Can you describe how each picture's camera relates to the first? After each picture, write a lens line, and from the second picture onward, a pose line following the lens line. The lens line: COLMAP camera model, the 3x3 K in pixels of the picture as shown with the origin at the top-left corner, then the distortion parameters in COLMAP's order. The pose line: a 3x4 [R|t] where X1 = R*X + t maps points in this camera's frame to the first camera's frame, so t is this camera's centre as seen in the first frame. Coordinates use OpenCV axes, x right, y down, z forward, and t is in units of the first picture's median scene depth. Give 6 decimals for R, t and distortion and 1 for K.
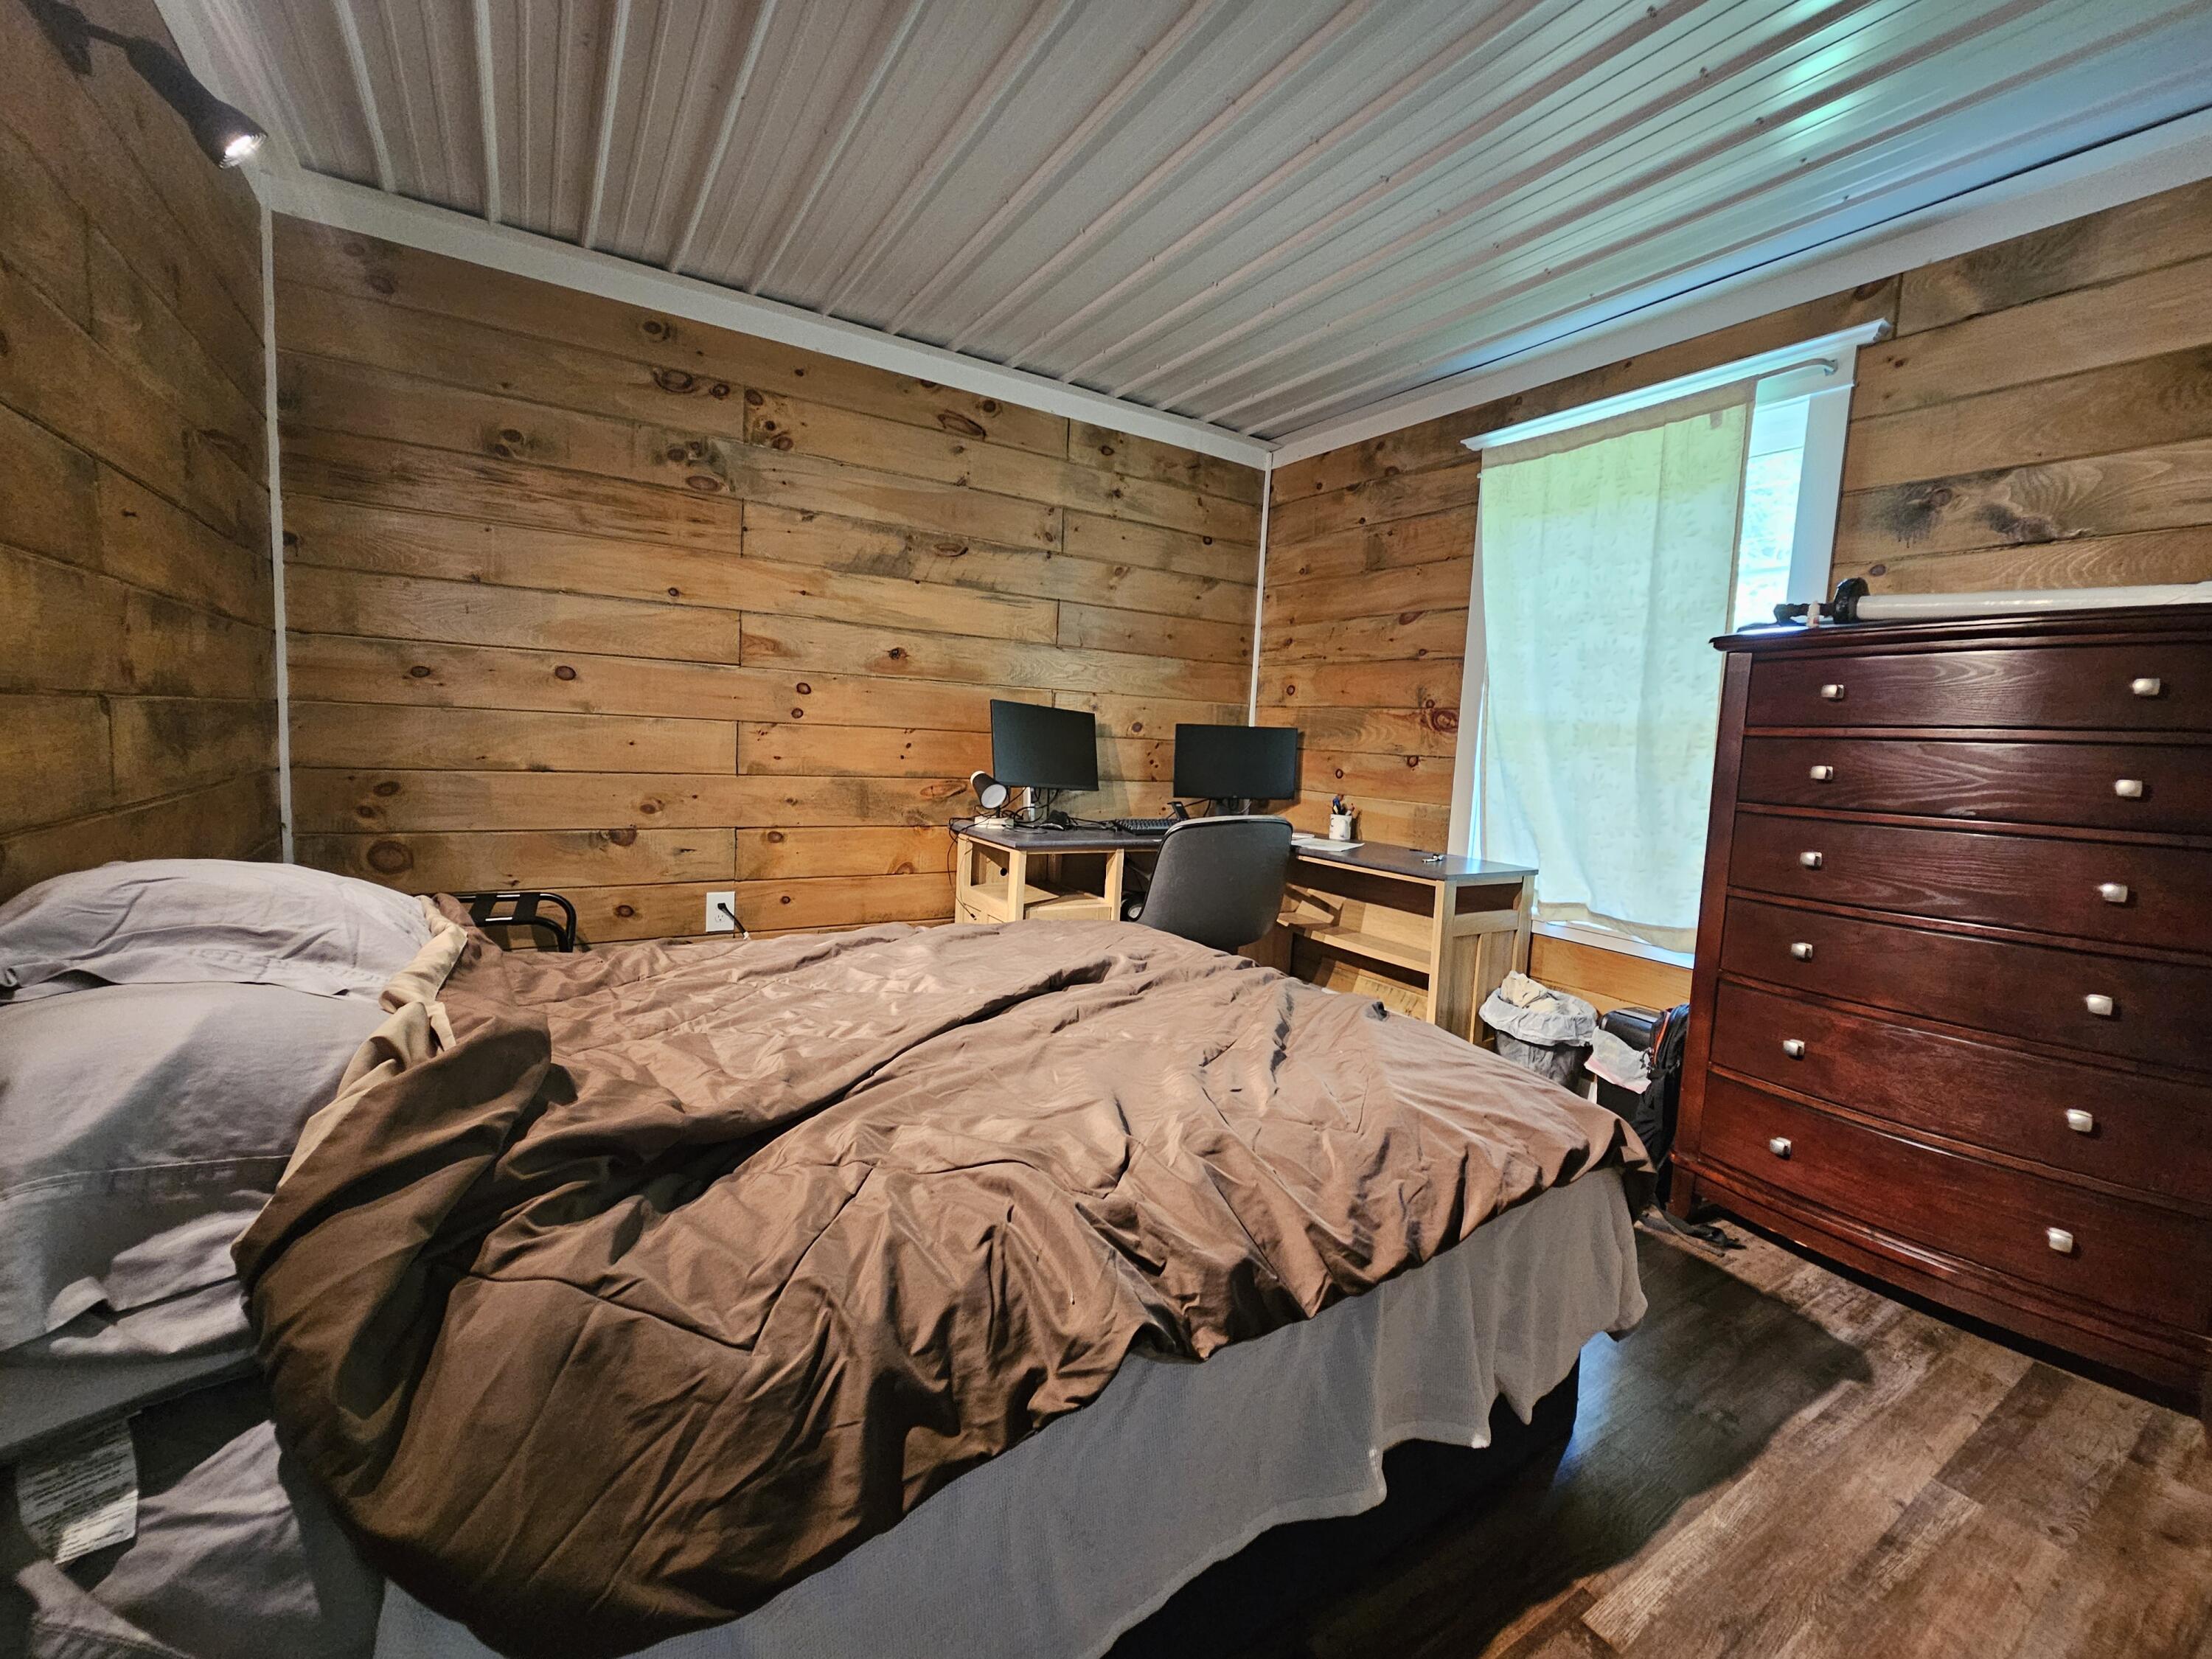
lens RADIAL K [[912.5, 0, 1107.2], [0, 912.5, 821.4], [0, 0, 1]] dist [-0.002093, 0.001419]
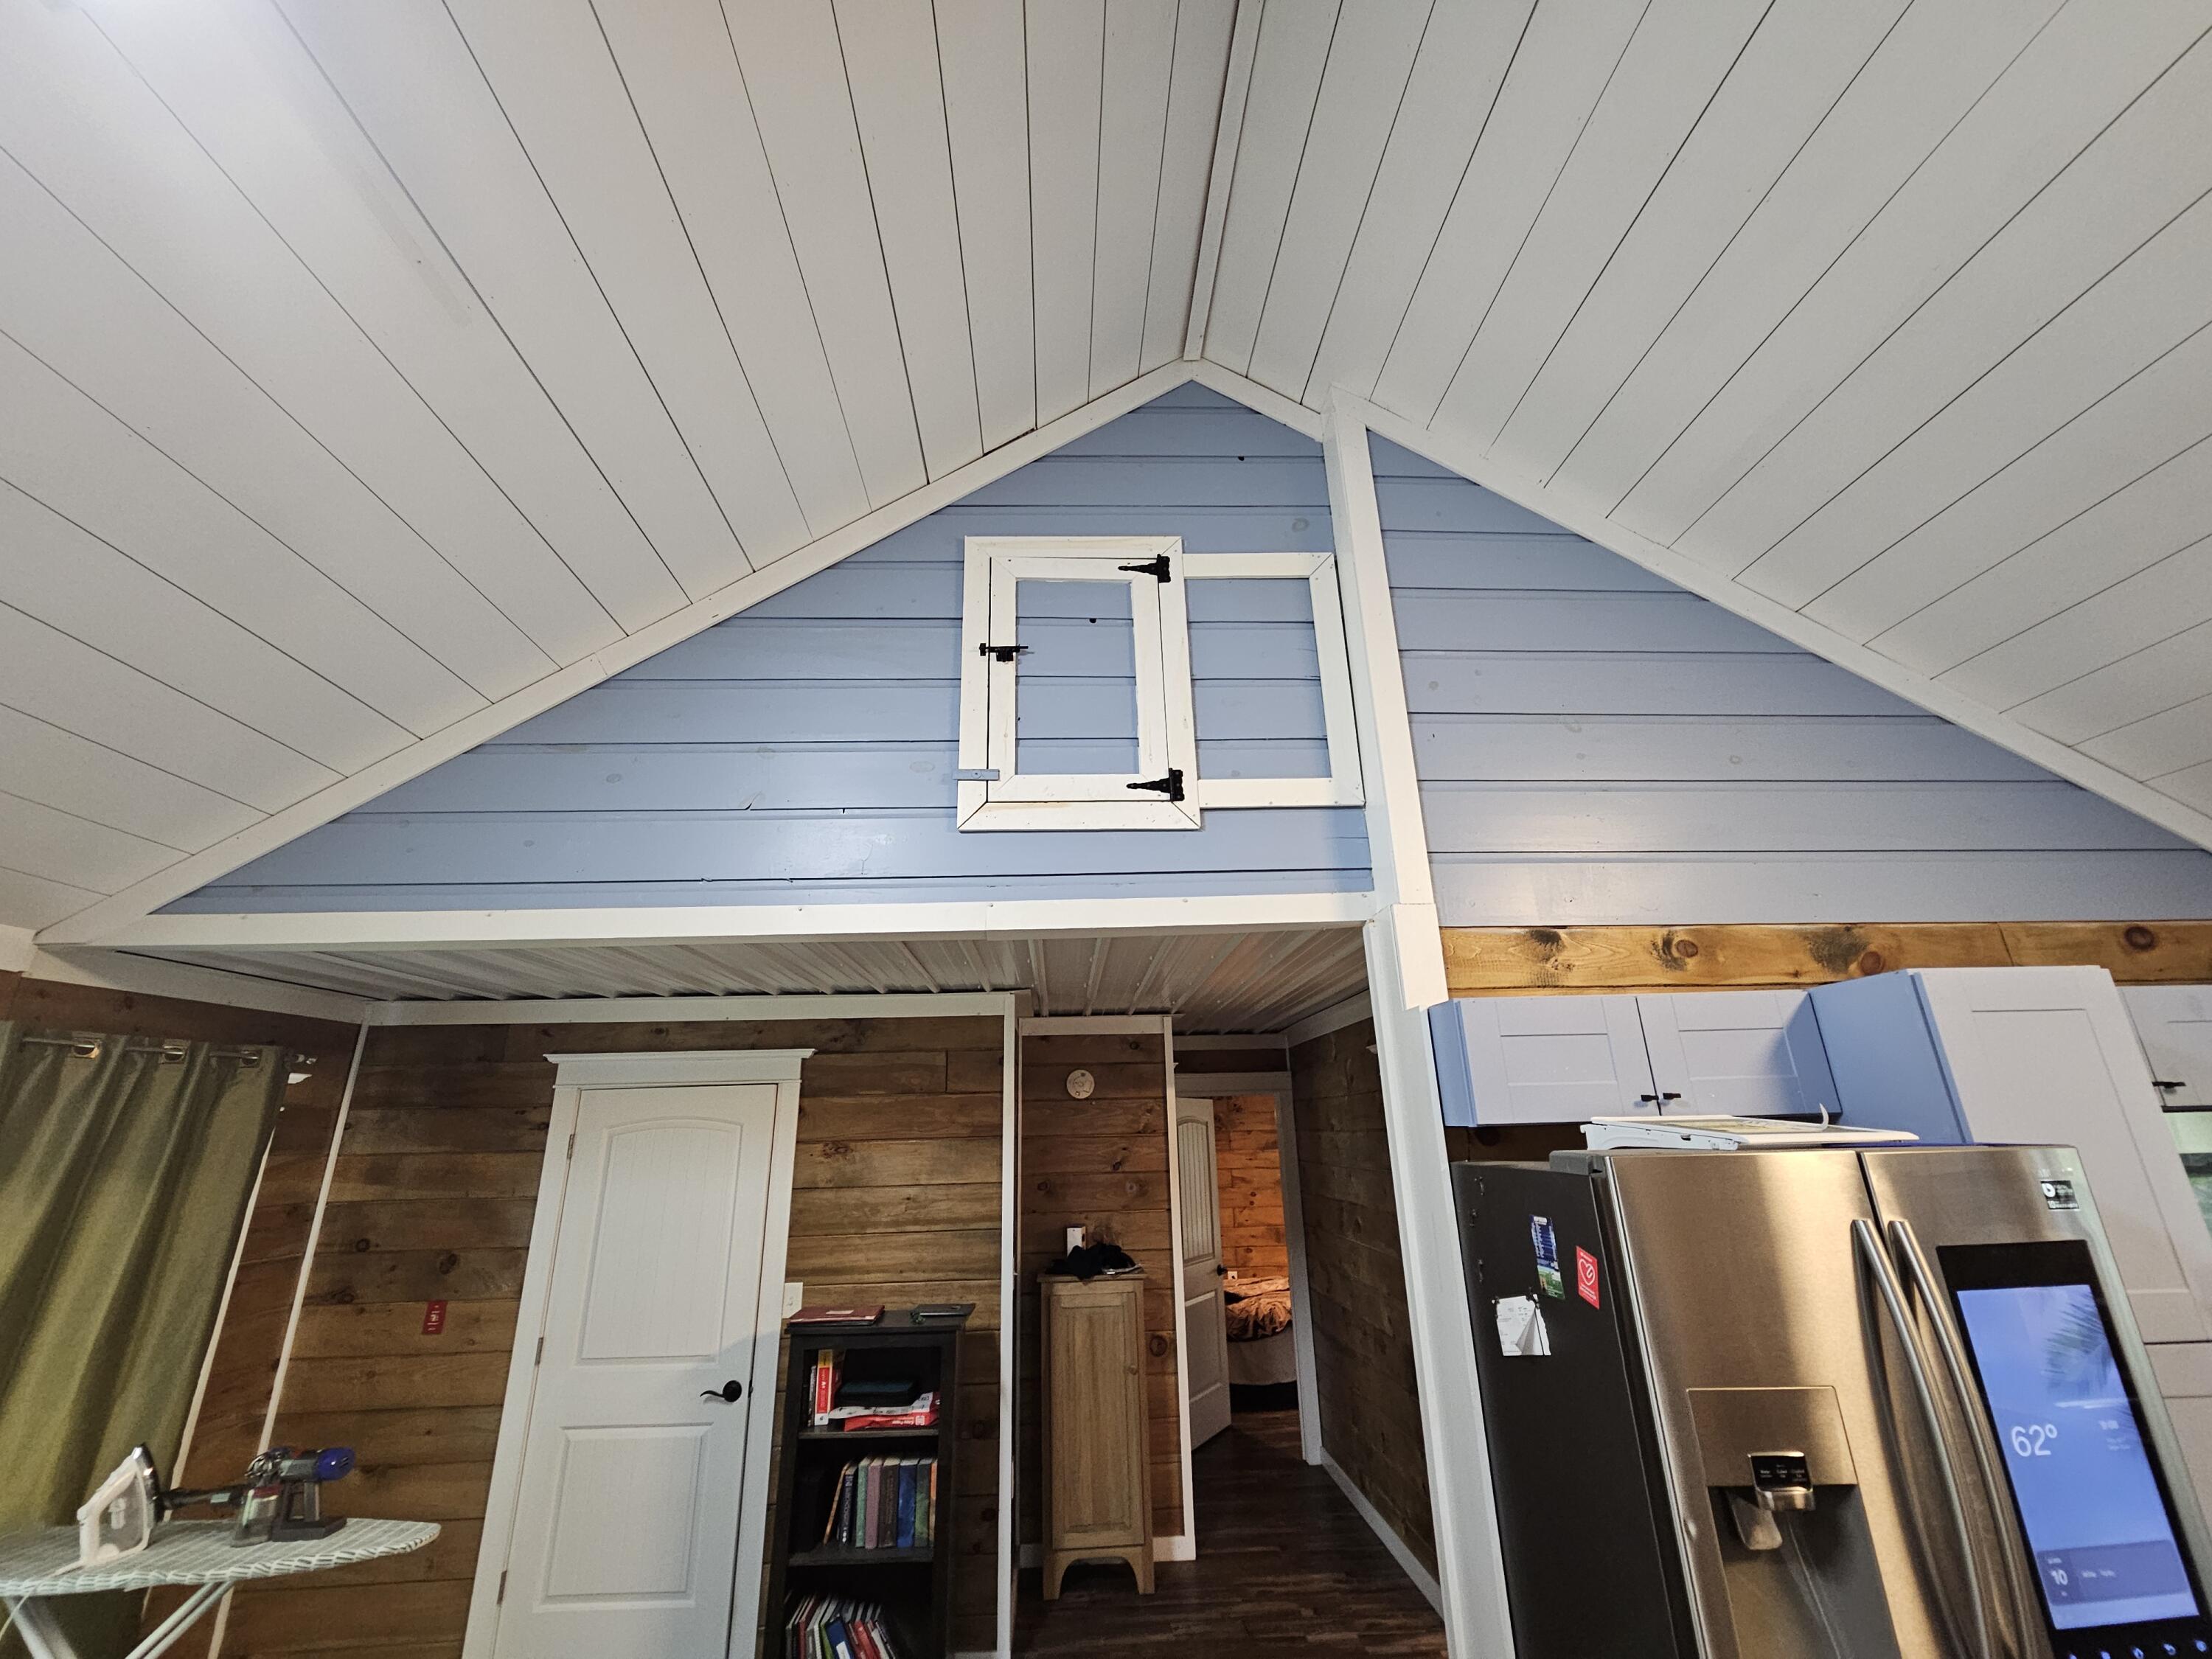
lens RADIAL K [[912.5, 0, 1102.6], [0, 912.5, 817.2], [0, 0, 1]] dist [-0.002093, 0.001419]
pose [[0.864586, -0.226750, -0.448413, 0.801023], [0.016015, 0.904374, -0.426439, 0.001400], [0.502229, 0.361512, 0.785541, -1.895866]]
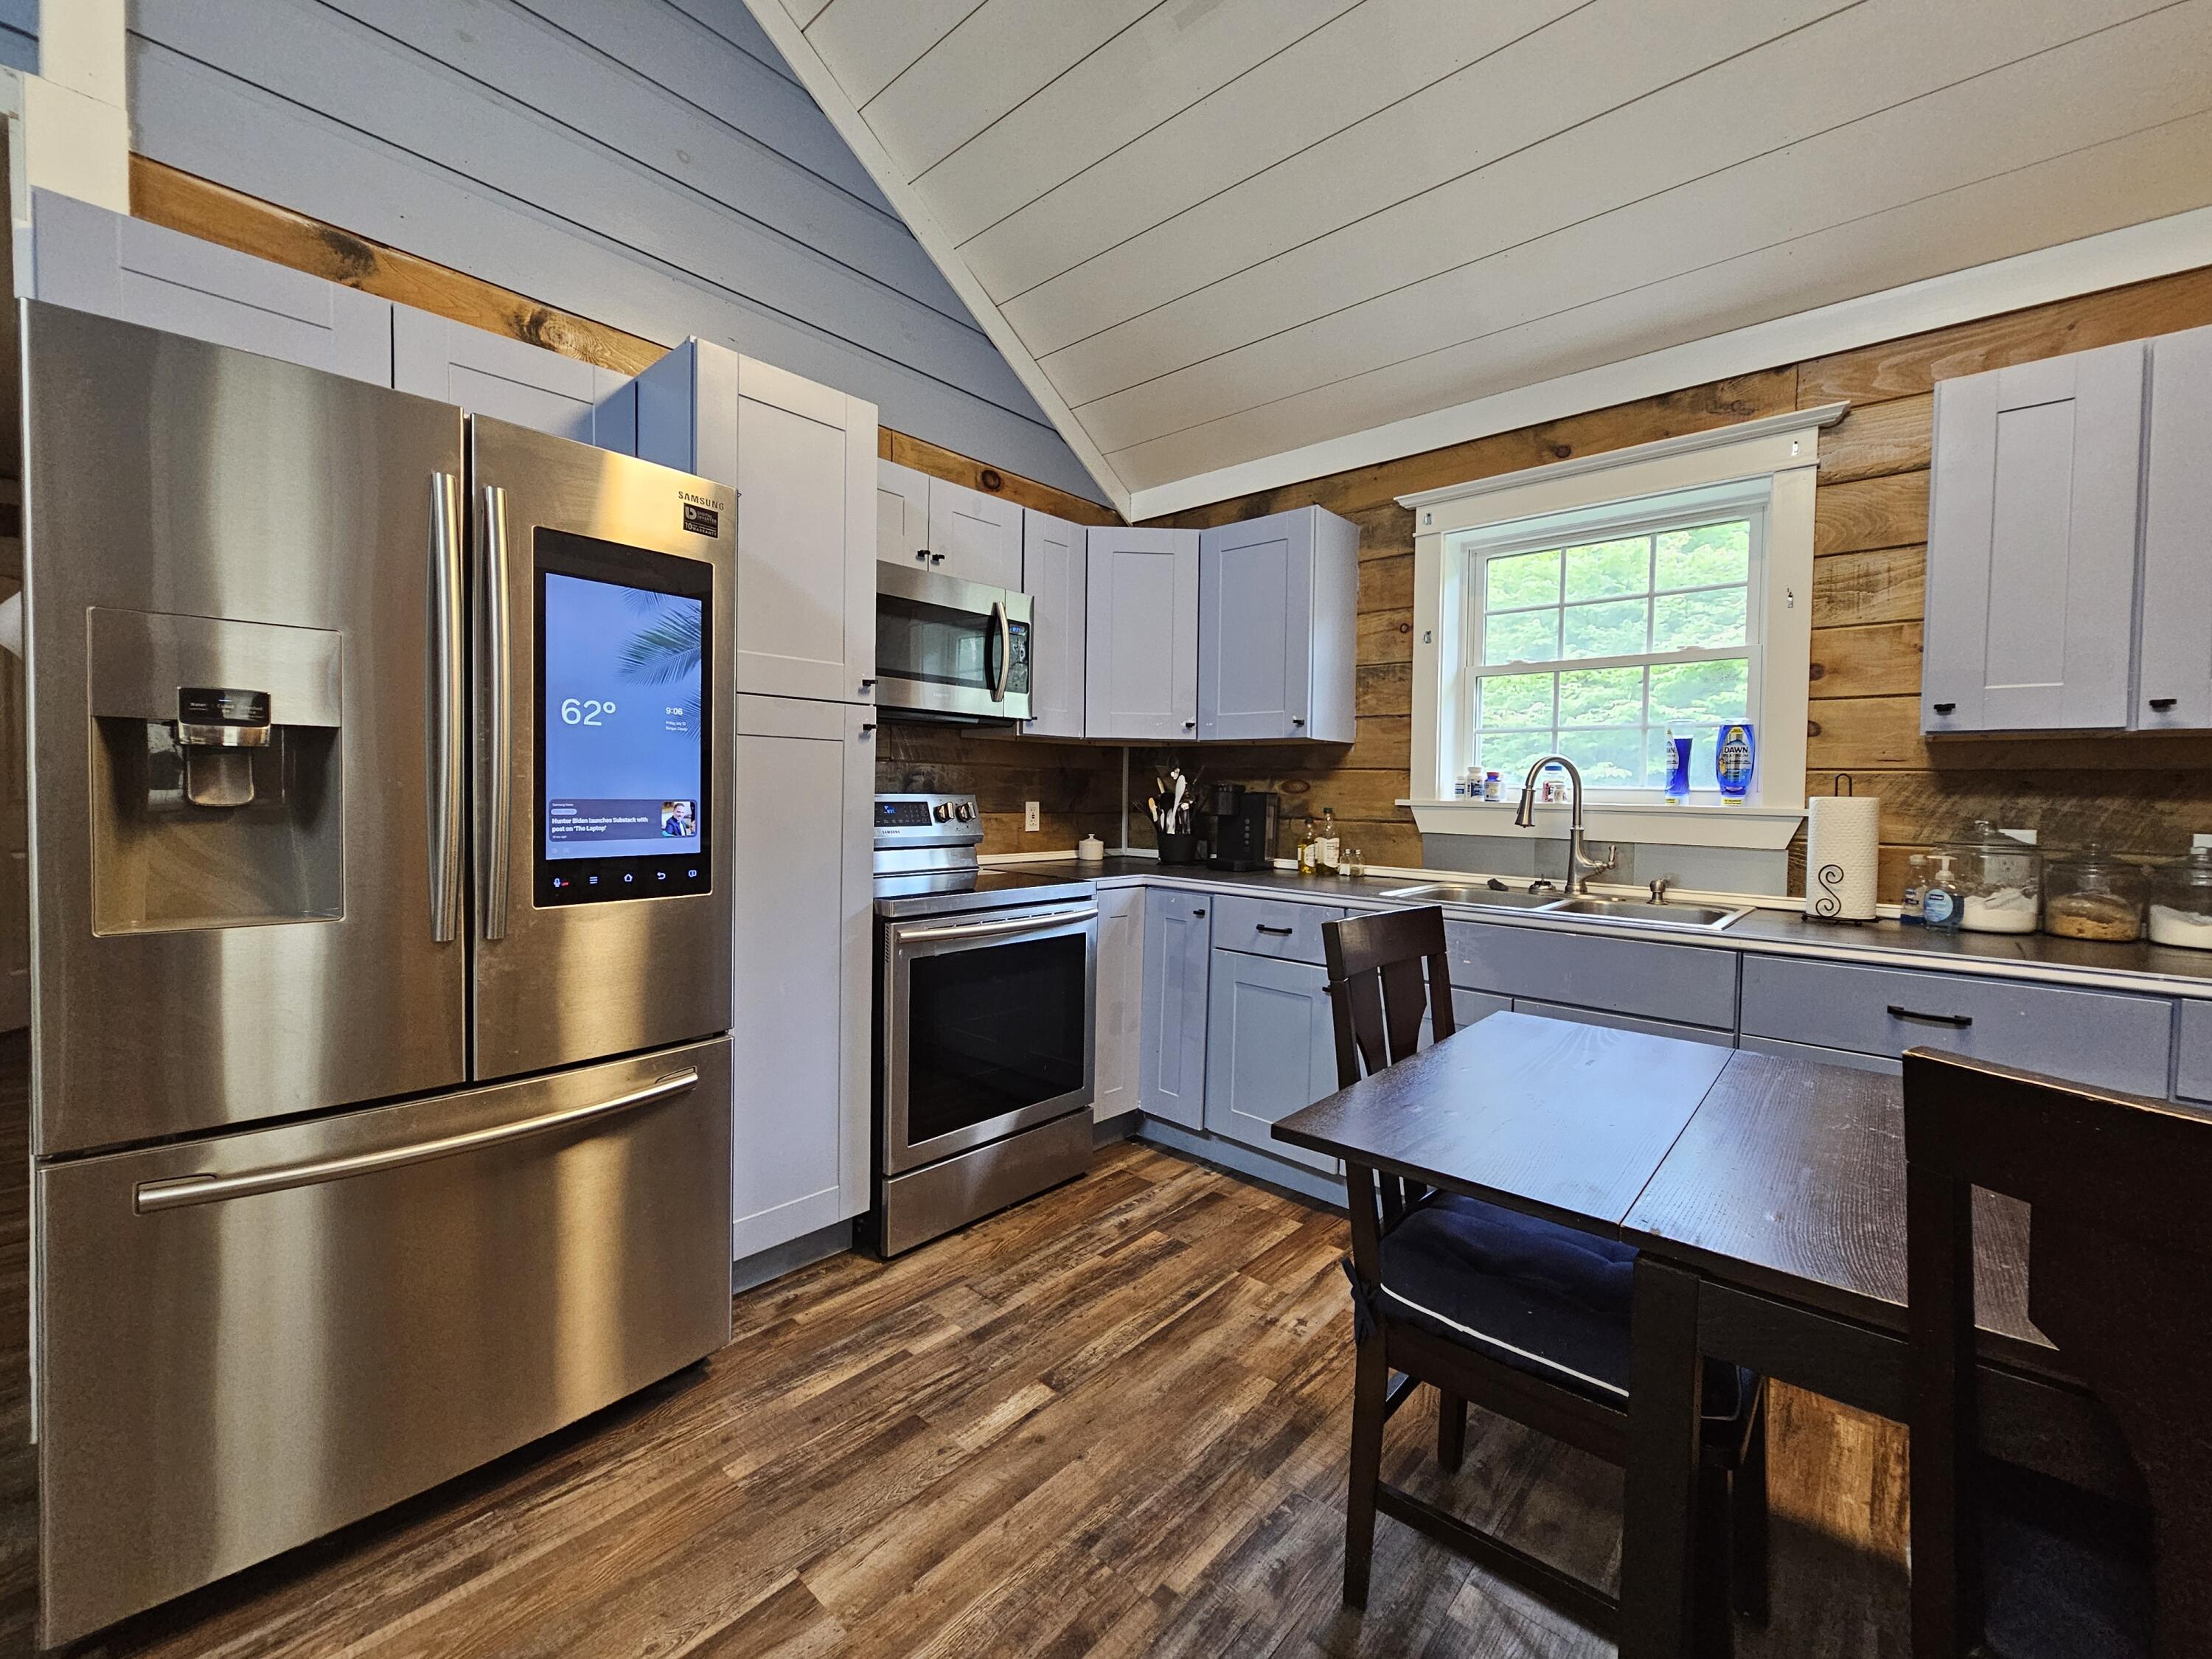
lens RADIAL K [[912.5, 0, 1106.2], [0, 912.5, 815.9], [0, 0, 1]] dist [-0.002093, 0.001419]
pose [[0.963894, -0.038920, 0.263427, 1.064214], [0.053345, 0.997430, -0.047827, 0.188557], [-0.260888, 0.060153, 0.963493, -1.709090]]
